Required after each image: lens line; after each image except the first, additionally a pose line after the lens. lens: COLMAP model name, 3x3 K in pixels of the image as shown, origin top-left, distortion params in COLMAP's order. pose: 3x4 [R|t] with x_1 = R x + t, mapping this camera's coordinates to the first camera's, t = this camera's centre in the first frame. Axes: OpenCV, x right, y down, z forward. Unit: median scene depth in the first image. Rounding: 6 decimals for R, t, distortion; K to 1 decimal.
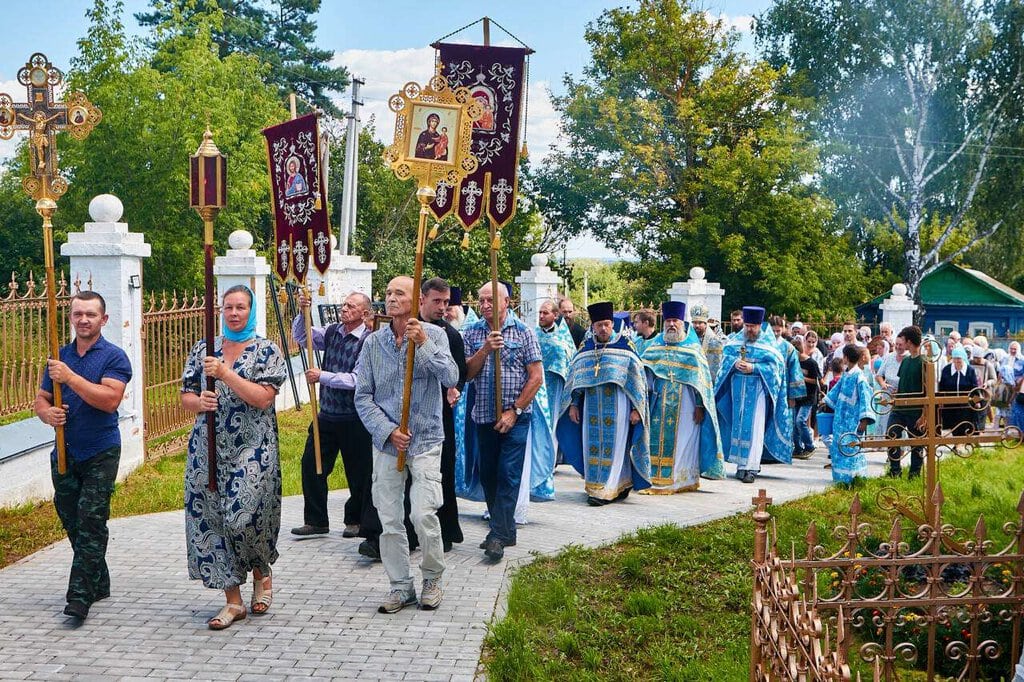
lens RADIAL K [[1158.8, 0, 512.0], [0, 1158.8, 341.0], [0, 0, 1]] dist [-0.082449, 0.015264]
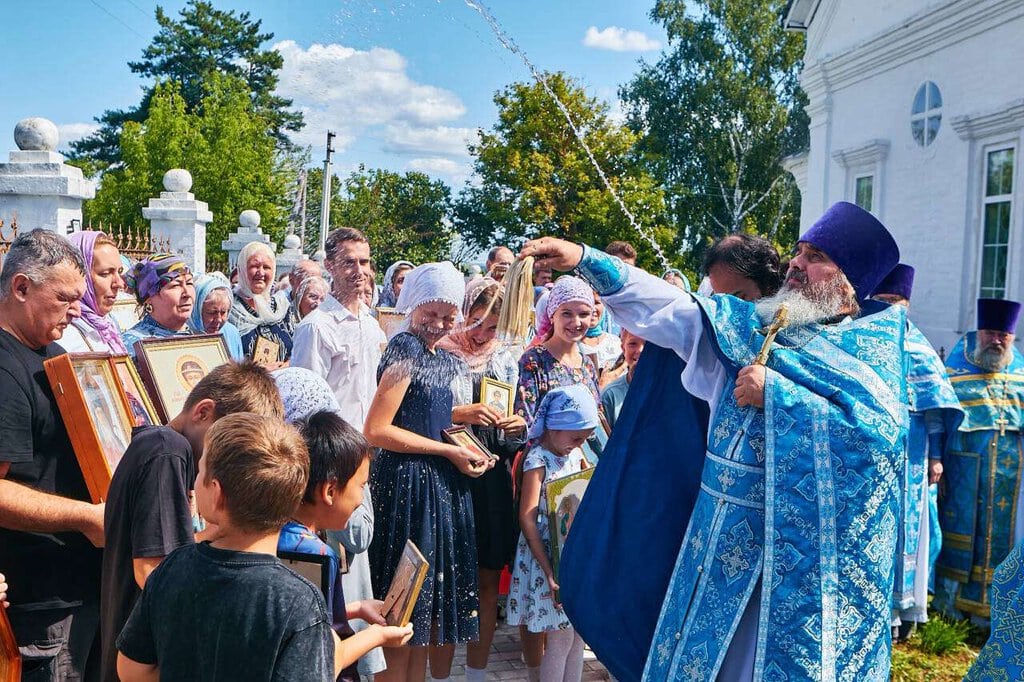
lens RADIAL K [[1158.8, 0, 512.0], [0, 1158.8, 341.0], [0, 0, 1]] dist [-0.082449, 0.015264]
pose [[0.993547, 0.010270, 0.112959, -0.065780], [-0.010187, 0.999947, -0.001315, 0.014803], [-0.112967, 0.000156, 0.993599, -0.335697]]
